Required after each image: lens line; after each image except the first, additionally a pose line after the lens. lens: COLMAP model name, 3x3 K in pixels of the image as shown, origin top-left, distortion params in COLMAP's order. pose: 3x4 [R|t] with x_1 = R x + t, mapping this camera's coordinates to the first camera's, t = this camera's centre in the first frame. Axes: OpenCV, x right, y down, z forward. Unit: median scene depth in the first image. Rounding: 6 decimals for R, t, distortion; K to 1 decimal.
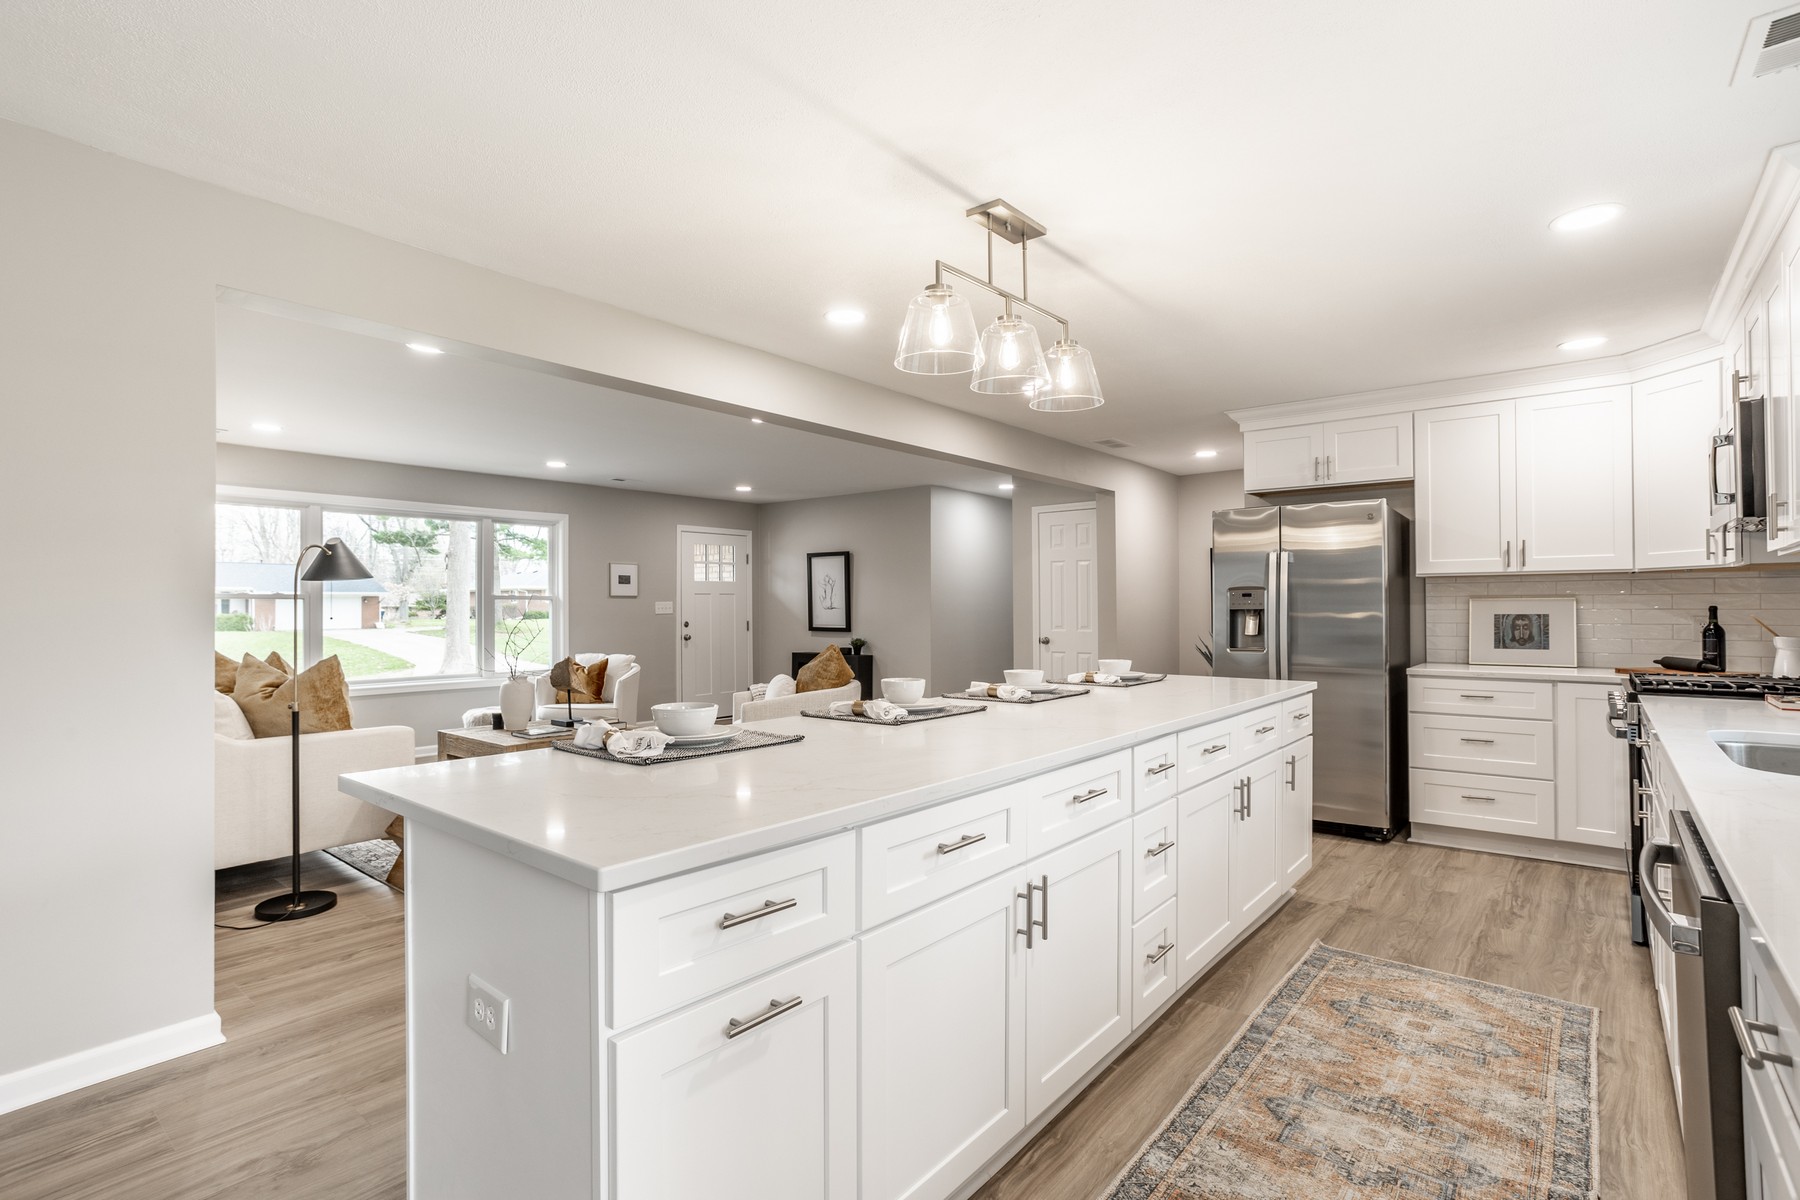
lens RADIAL K [[866.2, 0, 884.9], [0, 866.2, 597.1], [0, 0, 1]] dist [-0.058046, 0.037485]
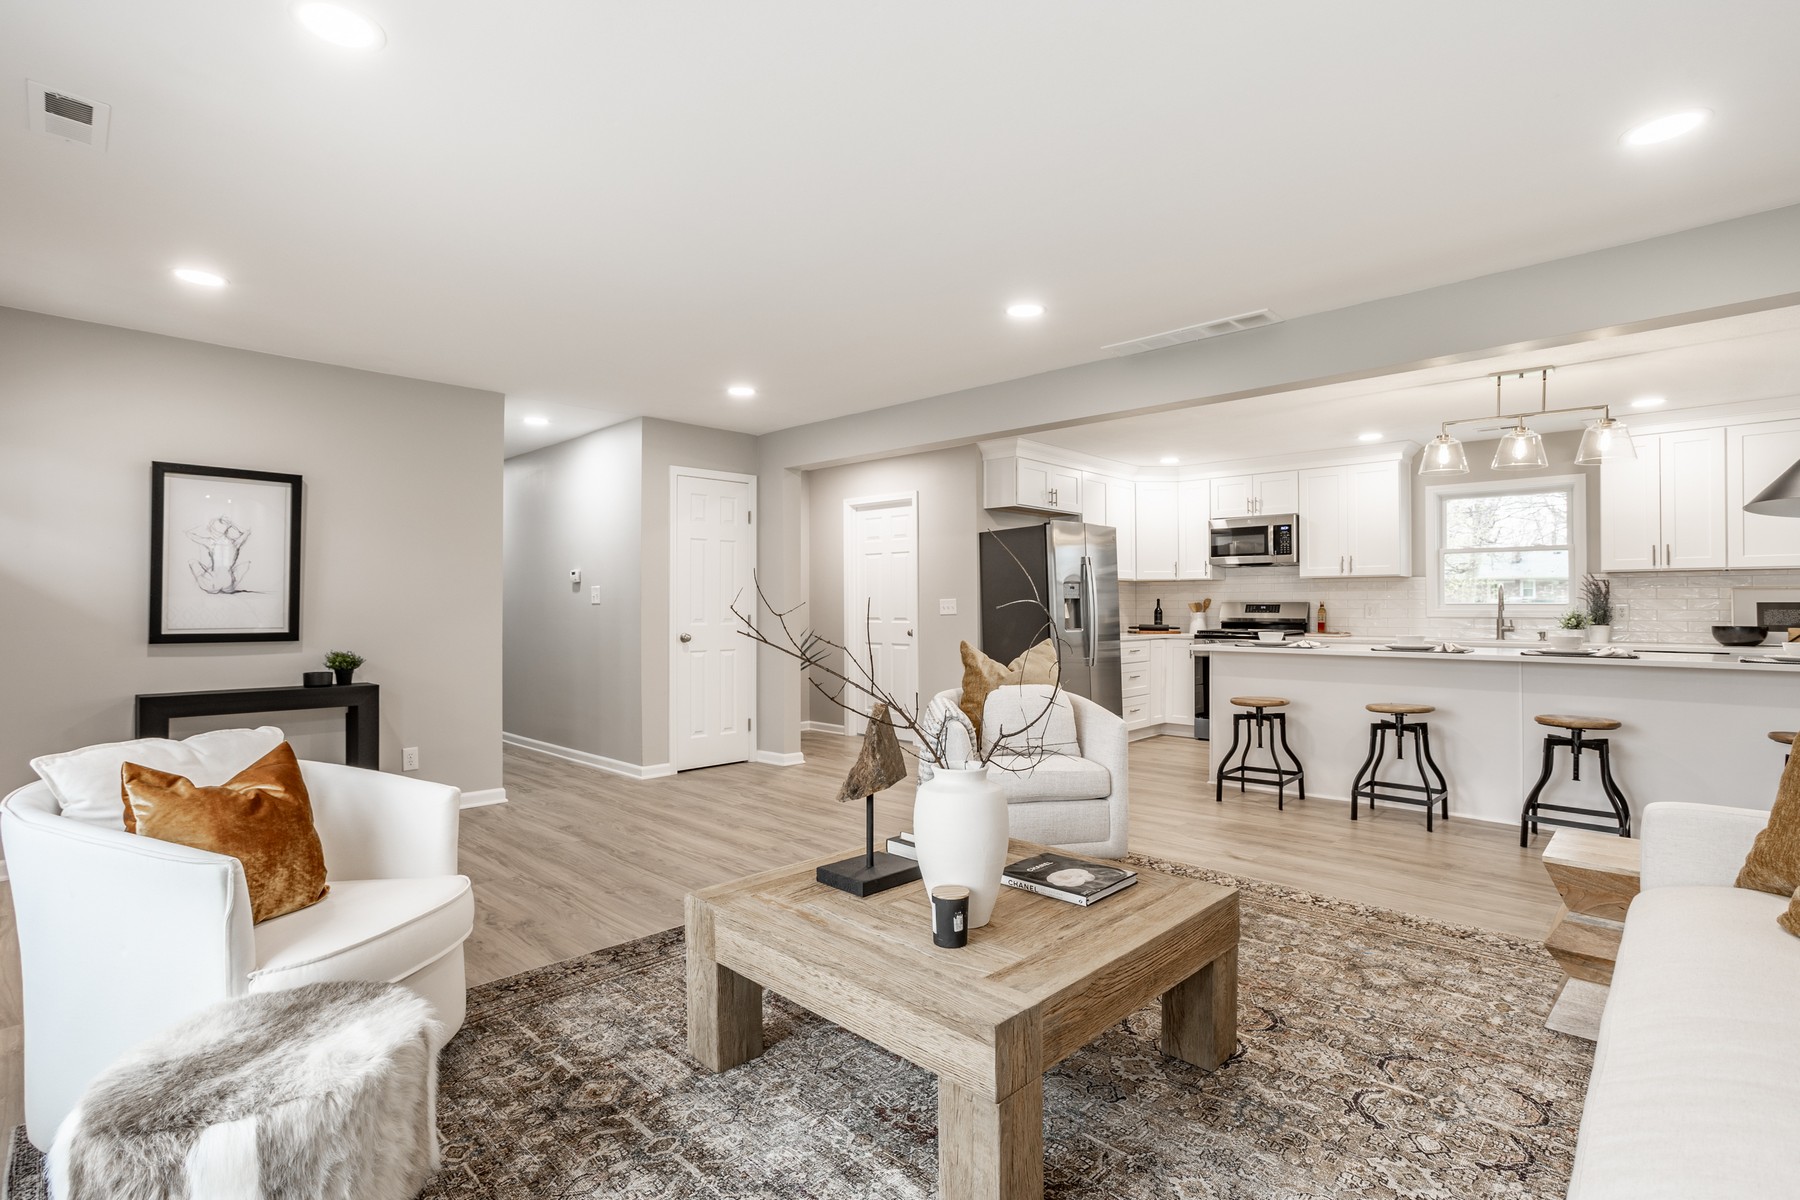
lens RADIAL K [[865.0, 0, 888.3], [0, 865.0, 598.0], [0, 0, 1]] dist [-0.049059, 0.029742]
pose [[0.075406, 0.012725, 0.997072, -0.964350], [-0.013419, 0.999841, -0.011745, 0.034582], [-0.997063, -0.012494, 0.075565, 1.242616]]
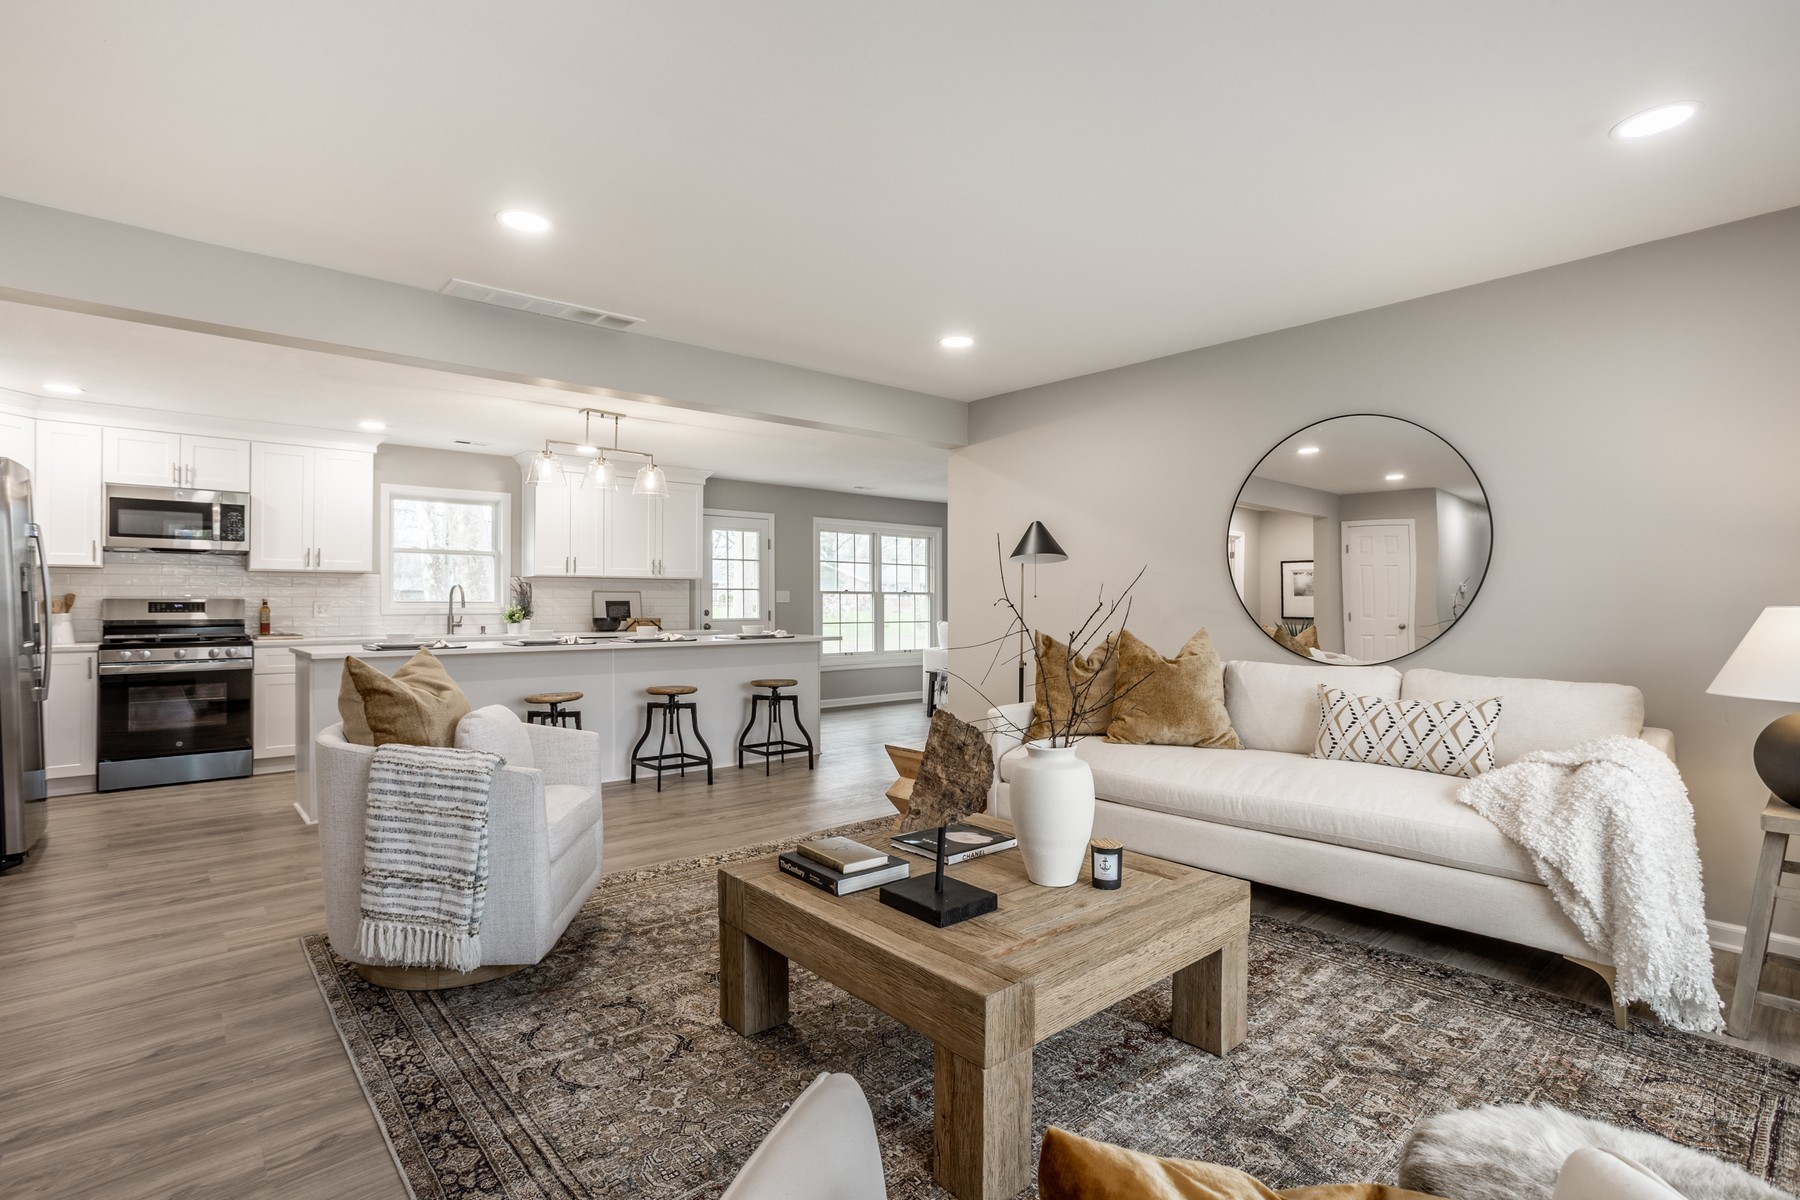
lens RADIAL K [[866.2, 0, 884.9], [0, 866.2, 597.1], [0, 0, 1]] dist [-0.058046, 0.037485]
pose [[-0.987467, 0.005702, 0.157726, -0.515173], [0.002516, 0.999789, -0.020396, 0.039306], [-0.157809, -0.019744, -0.987272, 1.735034]]
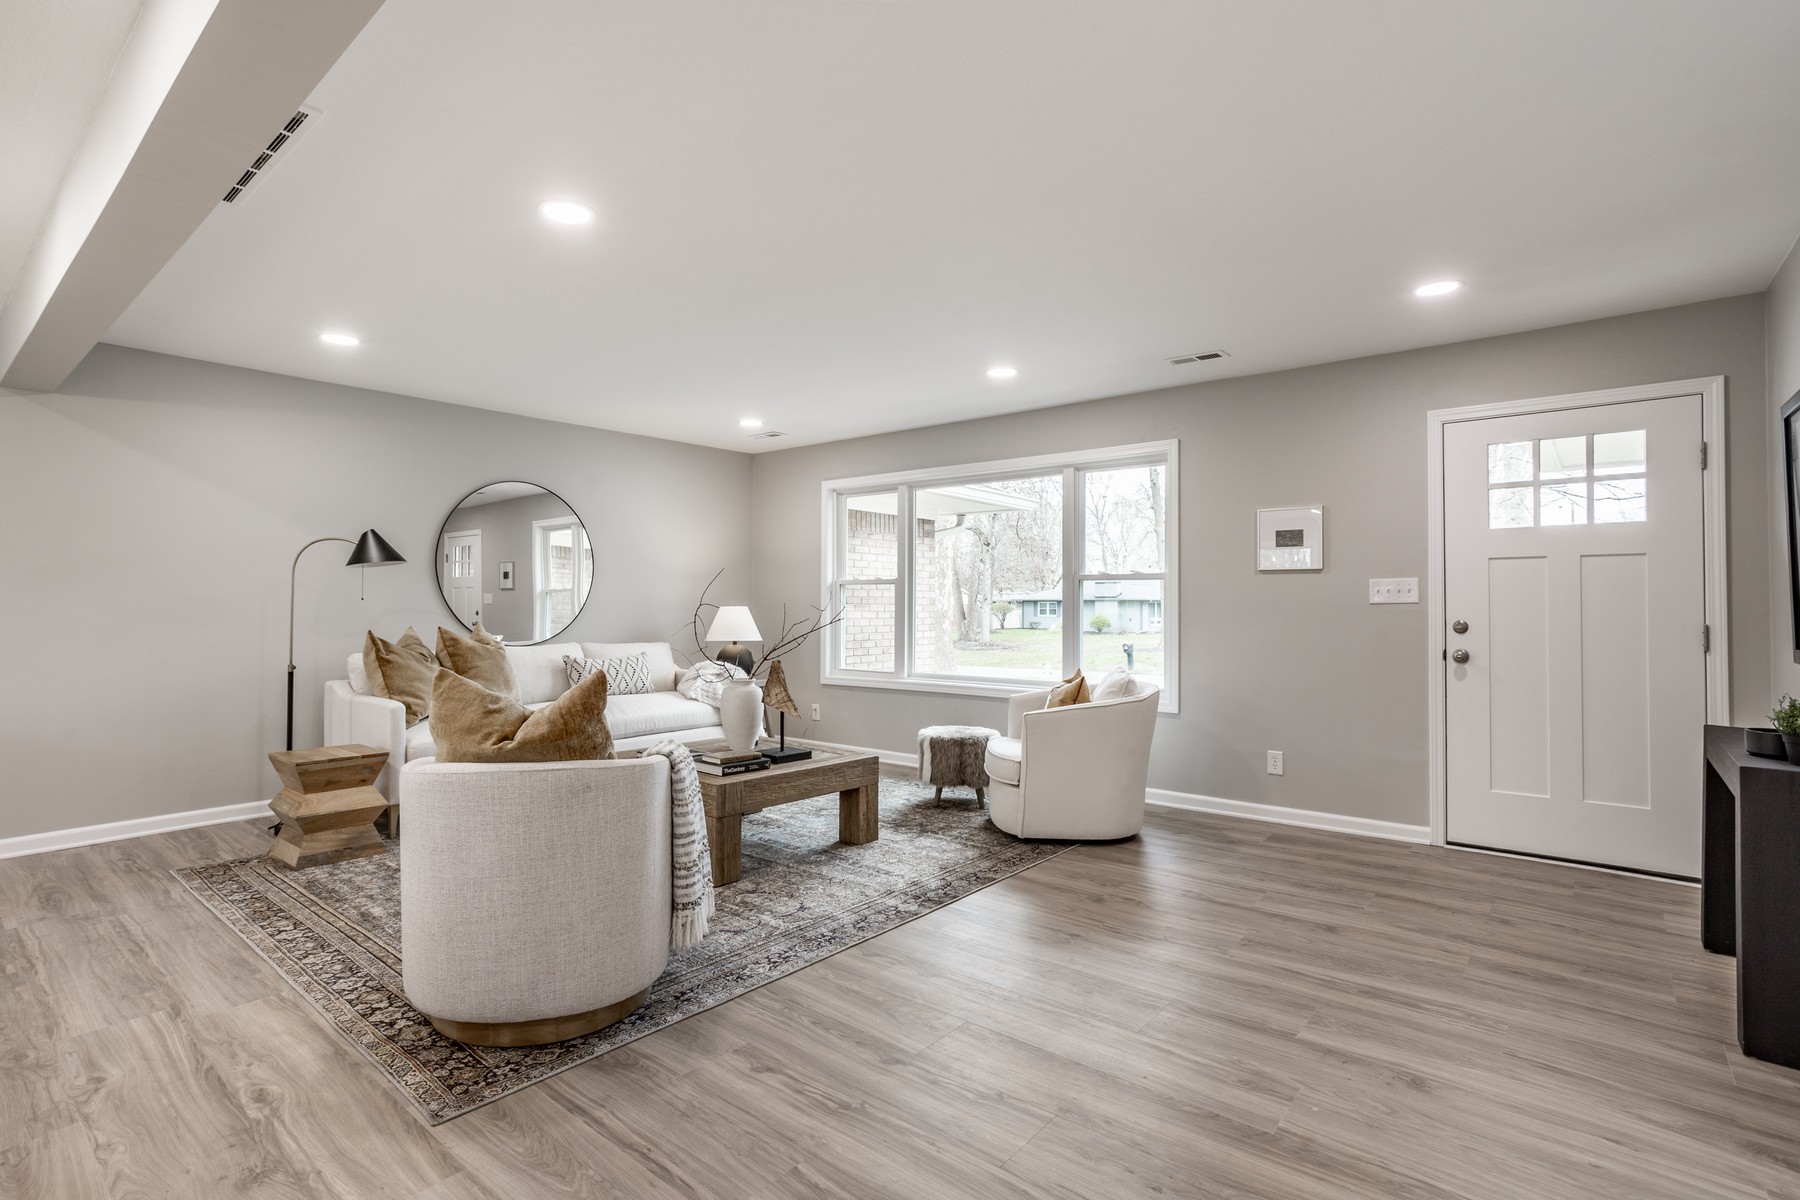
lens RADIAL K [[865.0, 0, 888.3], [0, 865.0, 598.0], [0, 0, 1]] dist [-0.049059, 0.029742]
pose [[0.000648, -0.002035, -0.999998, 0.421238], [0.011828, 0.999928, -0.002028, 0.027453], [0.999930, -0.011827, 0.000672, 1.398671]]
